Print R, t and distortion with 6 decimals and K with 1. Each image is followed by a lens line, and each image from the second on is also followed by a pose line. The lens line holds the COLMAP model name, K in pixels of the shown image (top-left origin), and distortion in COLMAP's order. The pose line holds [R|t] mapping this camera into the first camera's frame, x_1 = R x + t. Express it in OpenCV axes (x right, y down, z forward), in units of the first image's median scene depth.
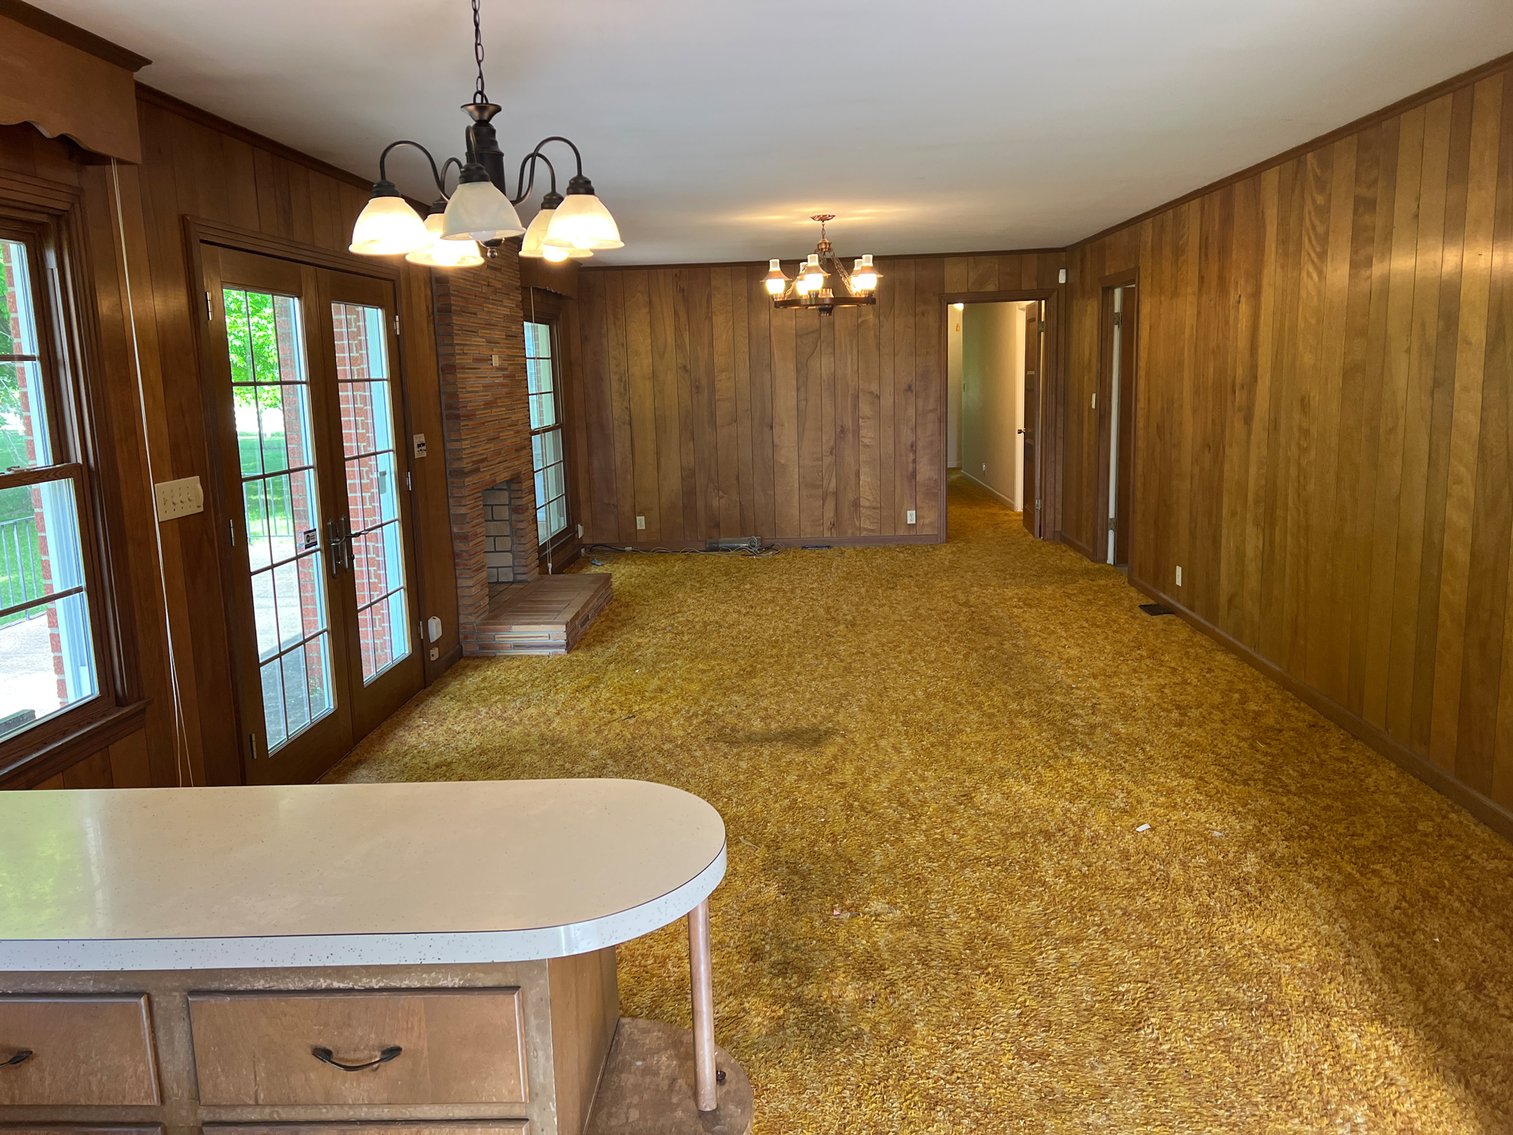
lens RADIAL K [[1161.3, 0, 753.8], [0, 1161.3, 561.2], [0, 0, 1]] dist [0.057299, -0.002364]
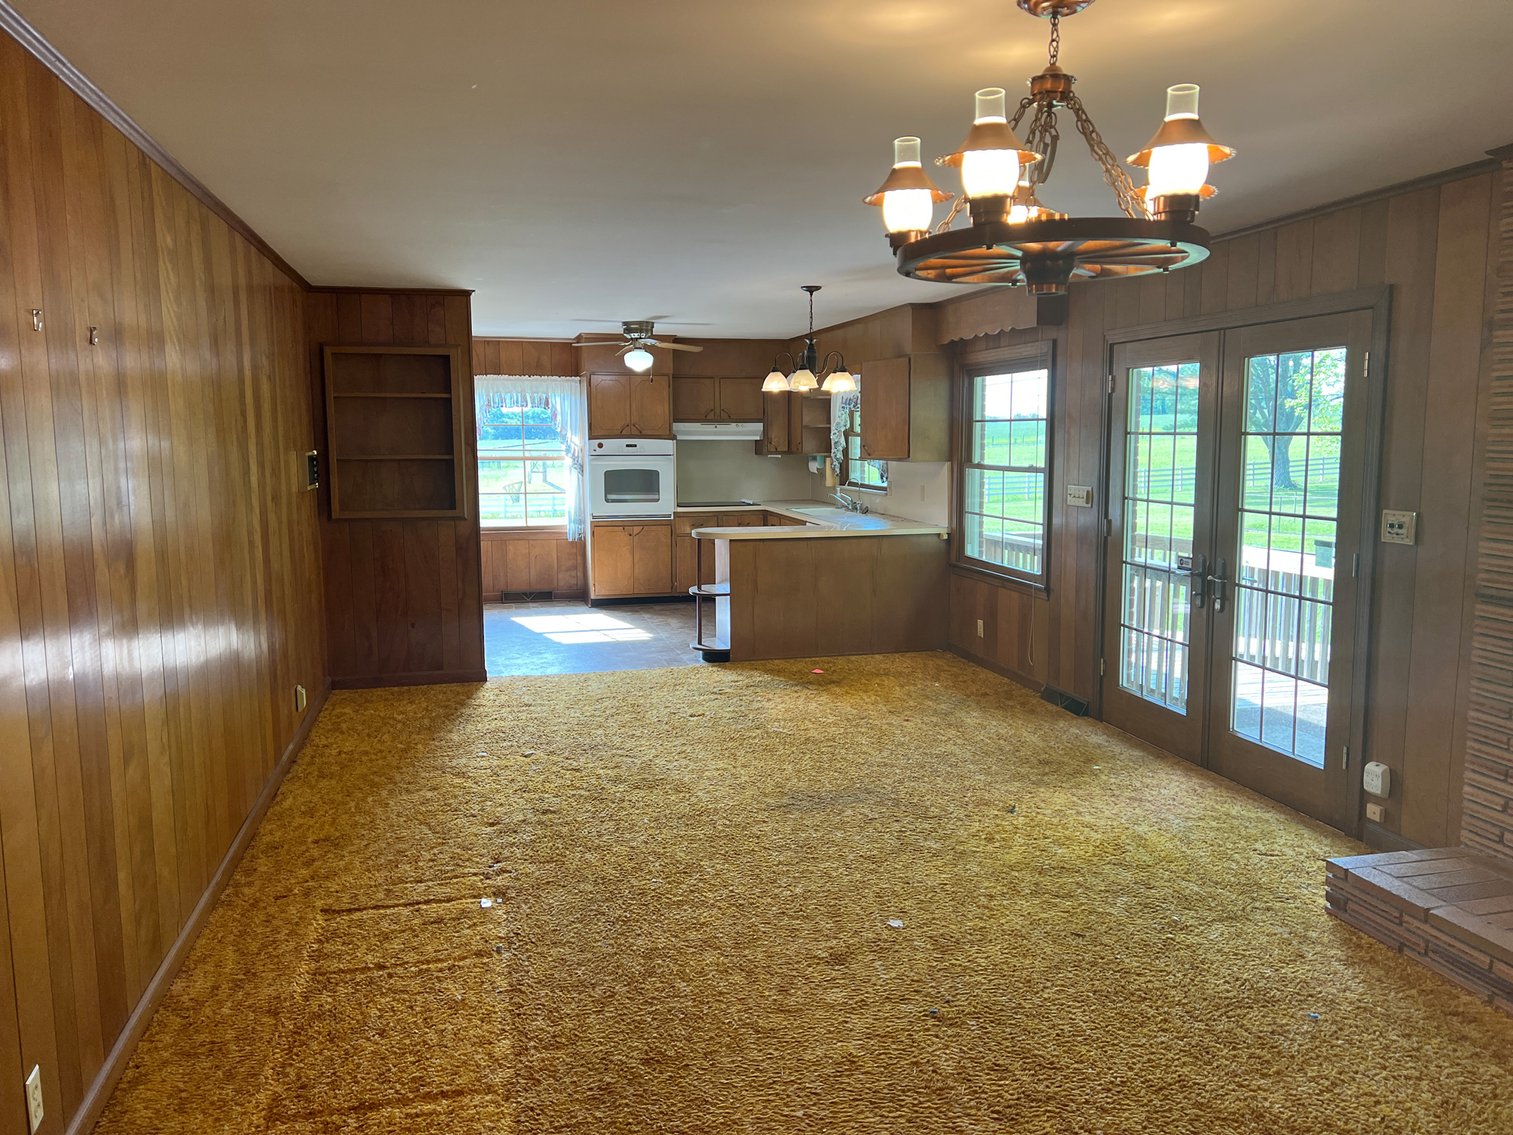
lens RADIAL K [[1161.3, 0, 753.8], [0, 1161.3, 561.2], [0, 0, 1]] dist [0.057299, -0.002364]
pose [[-0.959140, 0.070498, -0.274007, 0.341396], [-0.010319, 0.959099, 0.282882, -0.326694], [0.282743, 0.274151, -0.919183, 1.824155]]
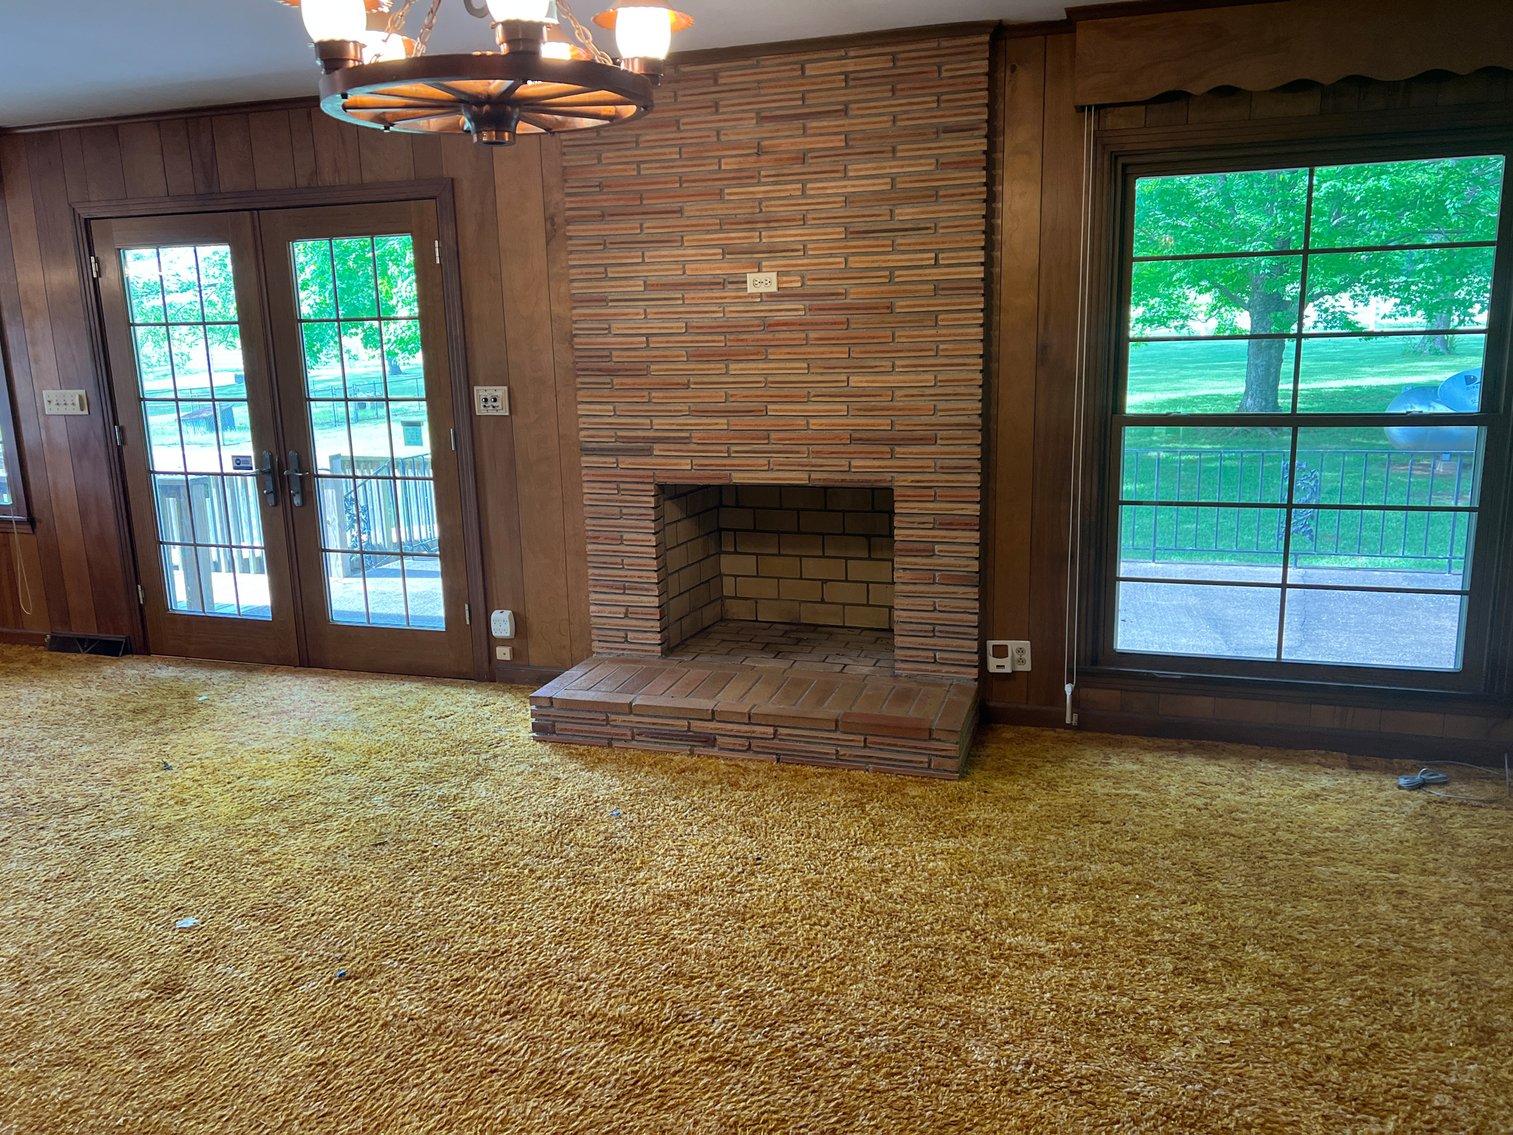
lens RADIAL K [[1162.0, 0, 732.4], [0, 1162.0, 550.4], [0, 0, 1]] dist [0.068569, -0.005339]
pose [[-0.286571, 0.232116, -0.929516, 0.514398], [-0.121214, 0.953626, 0.275508, -0.283642], [0.950360, 0.191623, -0.245146, 1.609922]]
